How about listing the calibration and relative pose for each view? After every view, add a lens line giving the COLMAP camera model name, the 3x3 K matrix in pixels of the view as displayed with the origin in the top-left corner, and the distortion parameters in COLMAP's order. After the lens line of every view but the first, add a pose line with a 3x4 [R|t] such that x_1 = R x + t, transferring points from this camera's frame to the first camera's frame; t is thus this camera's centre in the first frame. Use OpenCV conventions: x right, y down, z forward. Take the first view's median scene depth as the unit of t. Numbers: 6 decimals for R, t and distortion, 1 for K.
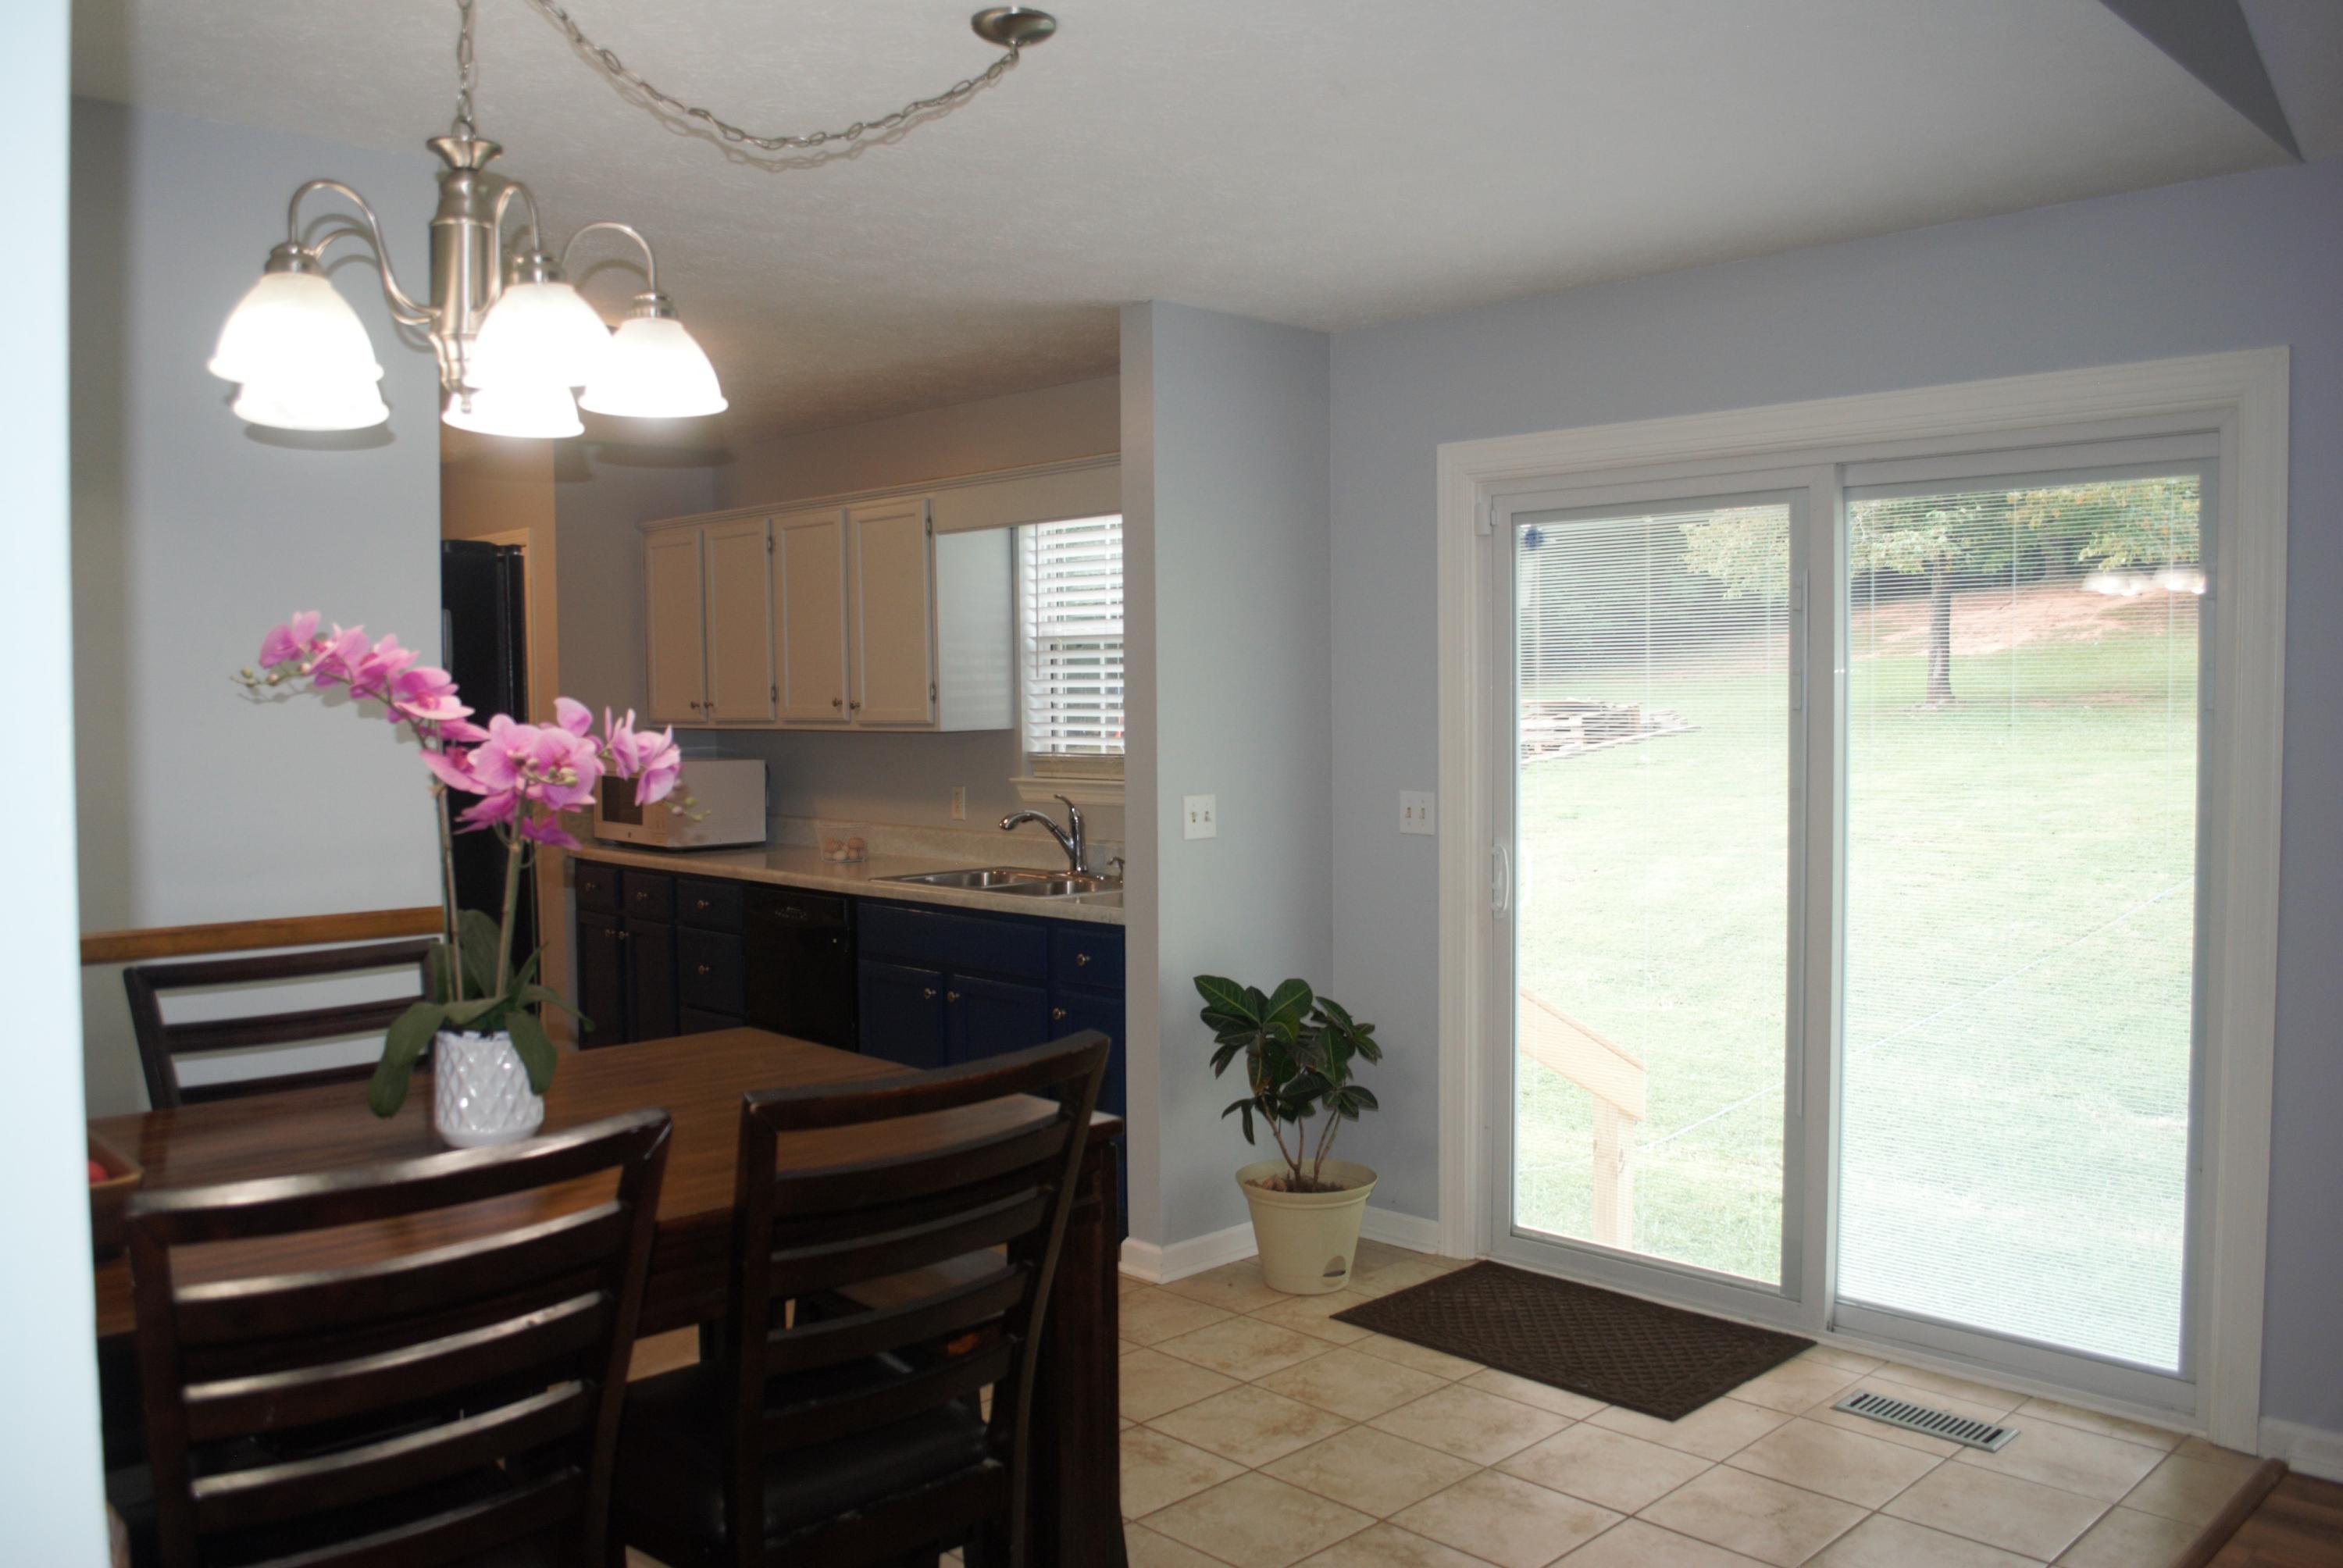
lens RADIAL K [[1850.1, 0, 1177.5], [0, 1850.1, 785.7], [0, 0, 1]] dist [-0.085105, 0.012245]
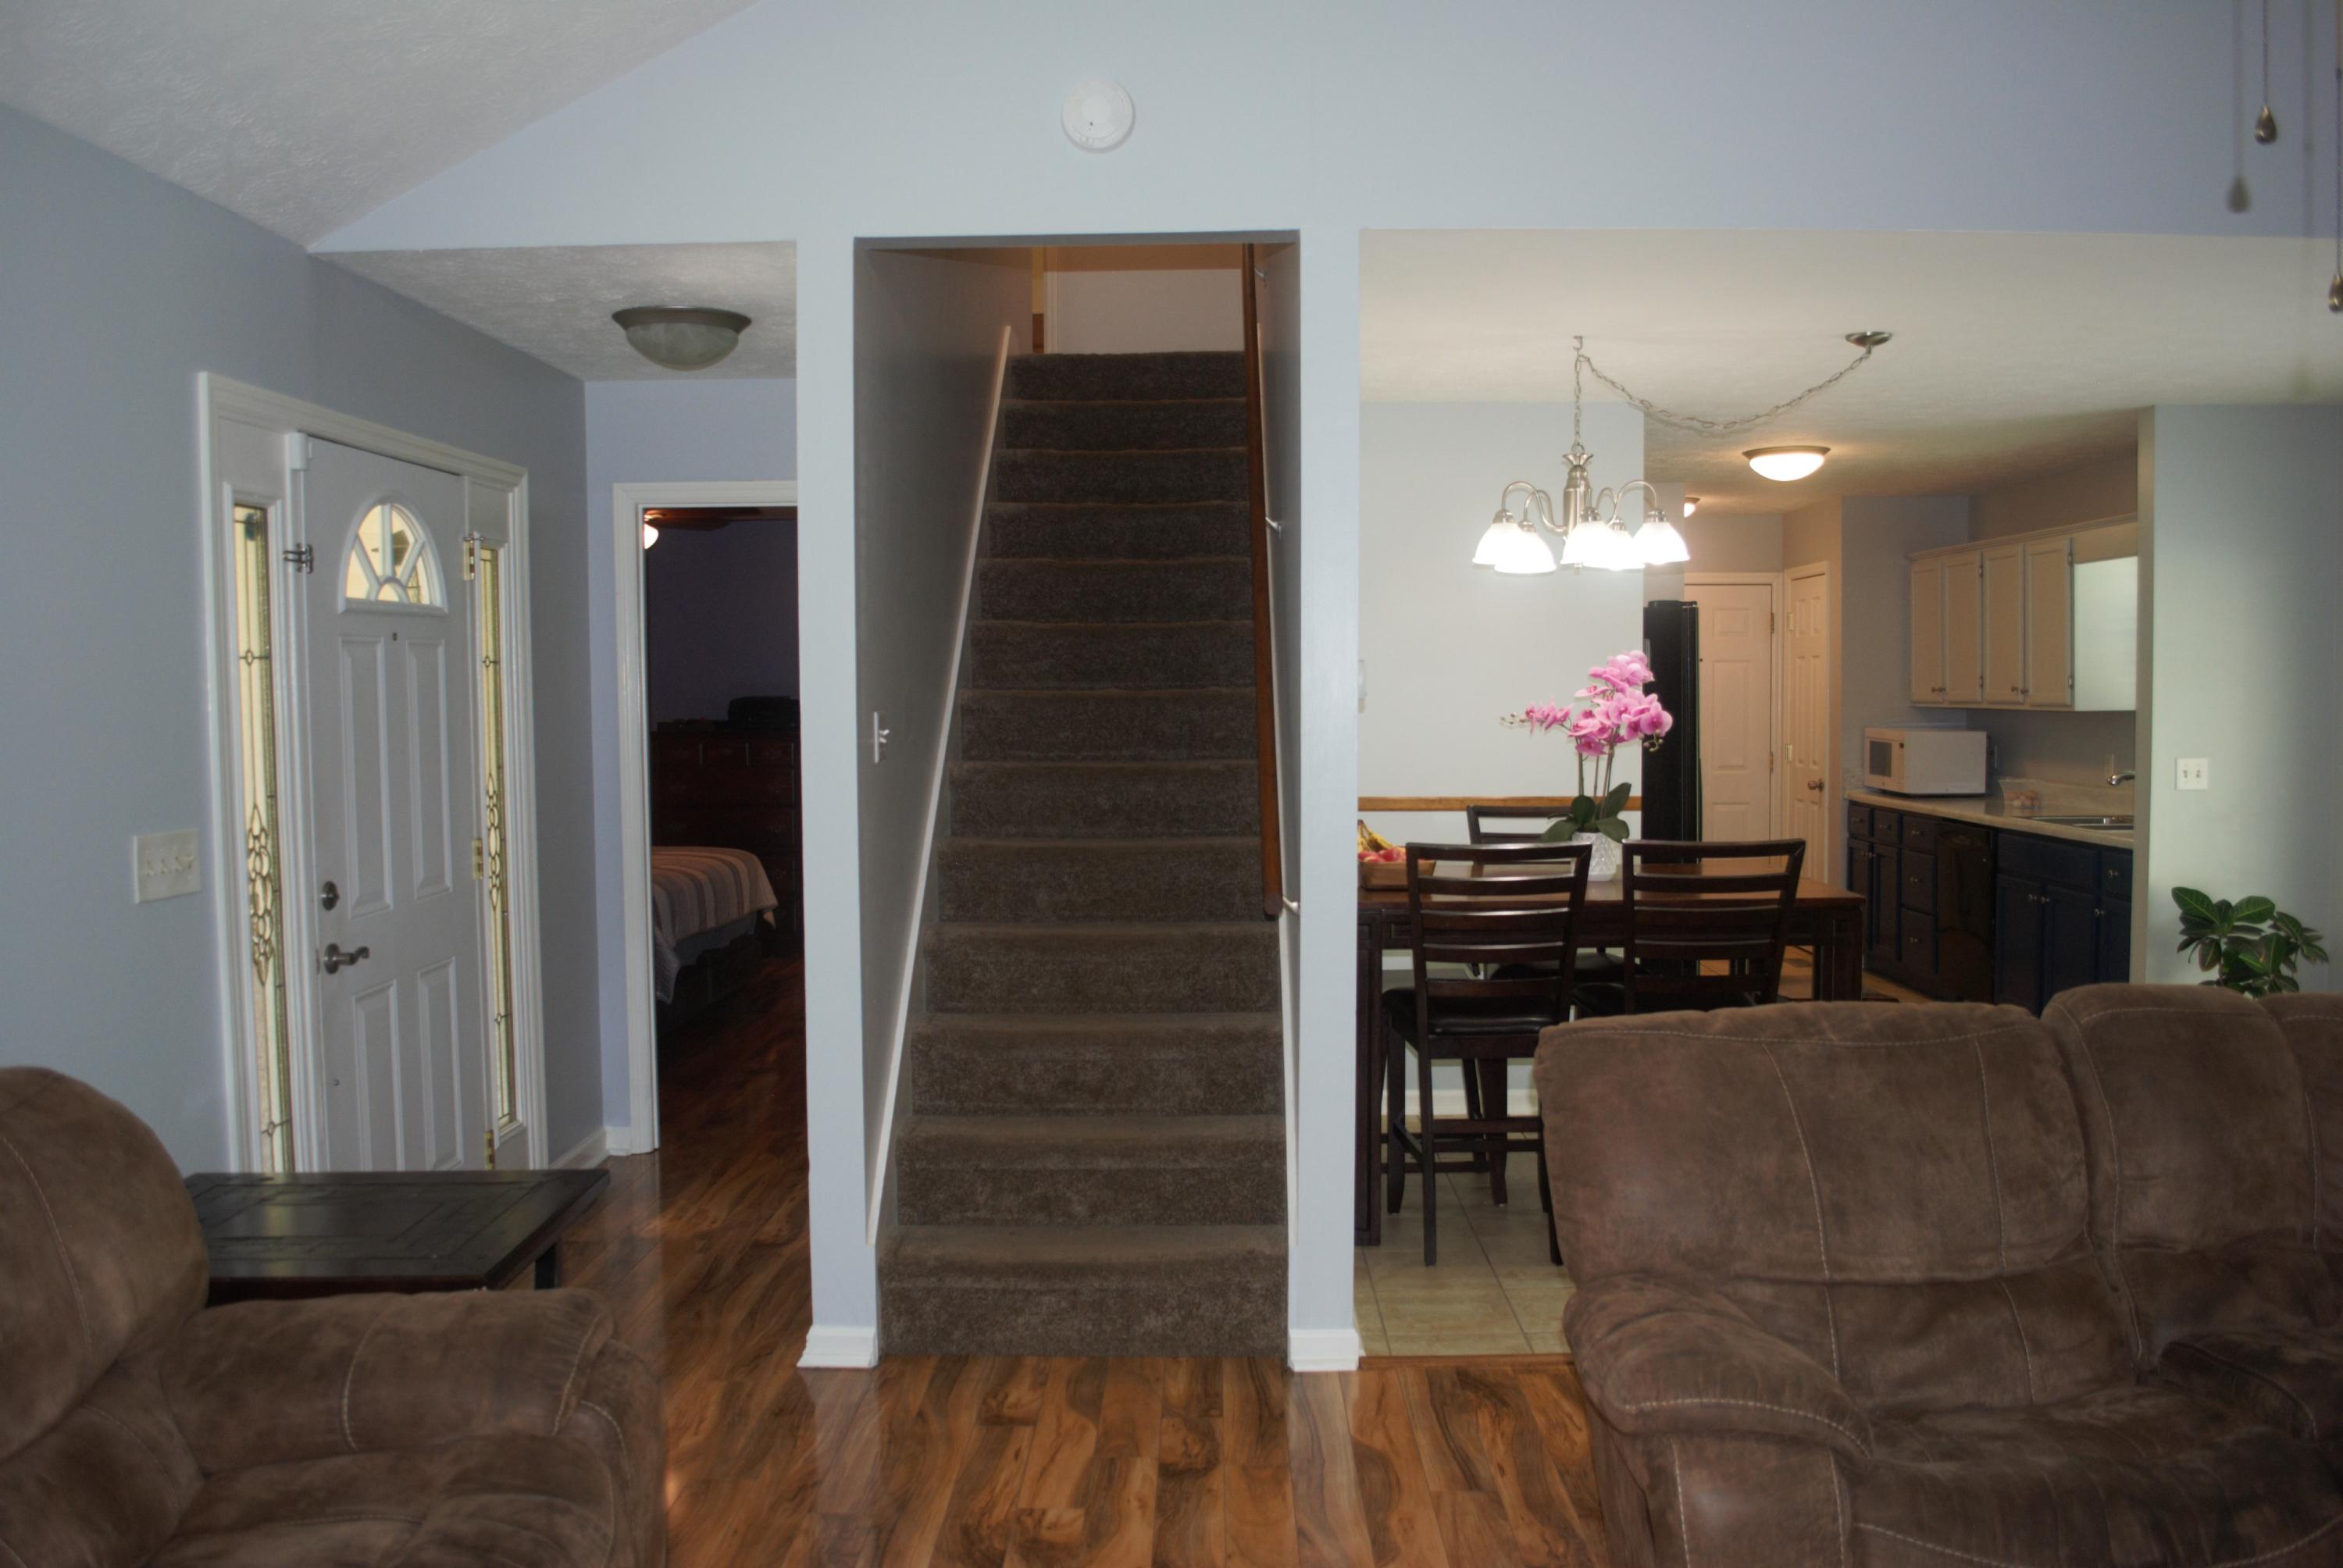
lens RADIAL K [[1850.1, 0, 1177.5], [0, 1850.1, 785.7], [0, 0, 1]] dist [-0.085105, 0.012245]
pose [[0.697702, 0.035441, -0.715511, 0.444722], [-0.027106, 0.999366, 0.023070, 0.015026], [0.715875, 0.003299, 0.698221, -0.476334]]
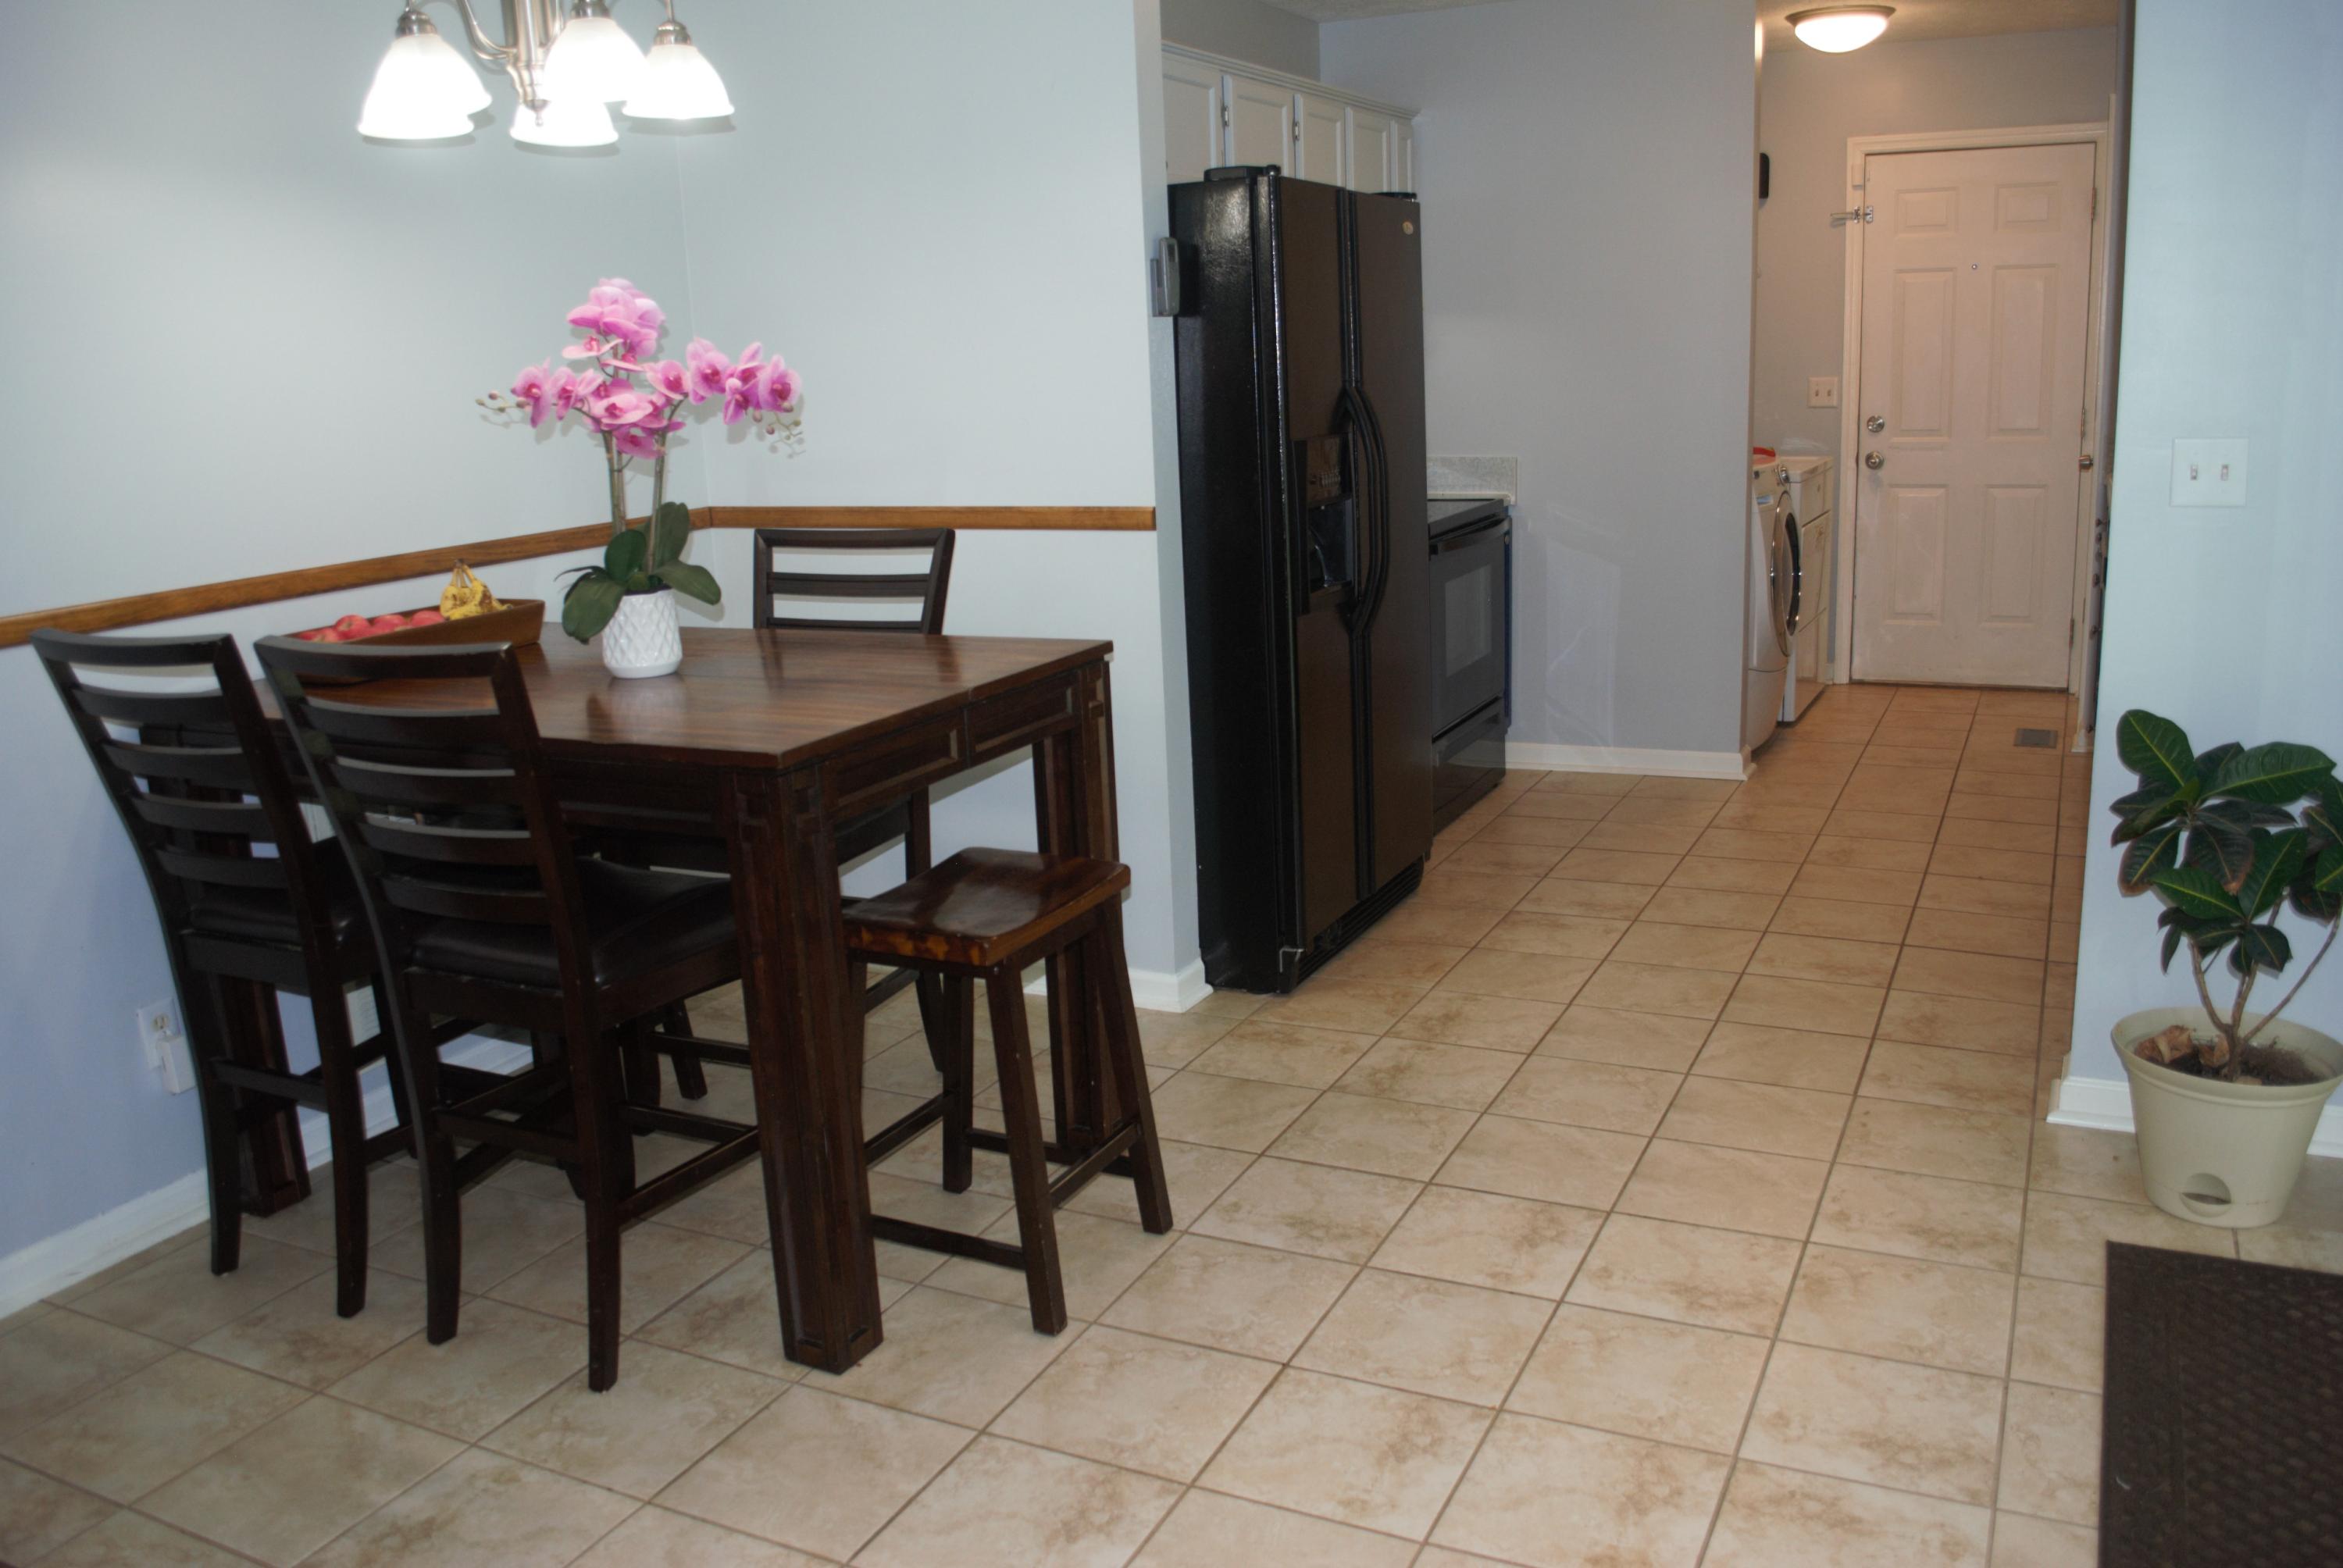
lens RADIAL K [[1850.1, 0, 1177.5], [0, 1850.1, 785.7], [0, 0, 1]] dist [-0.085105, 0.012245]
pose [[0.336870, 0.207812, -0.918331, 0.491948], [-0.005906, 0.975786, 0.218647, -0.011339], [0.941533, -0.068232, 0.329941, 0.441796]]
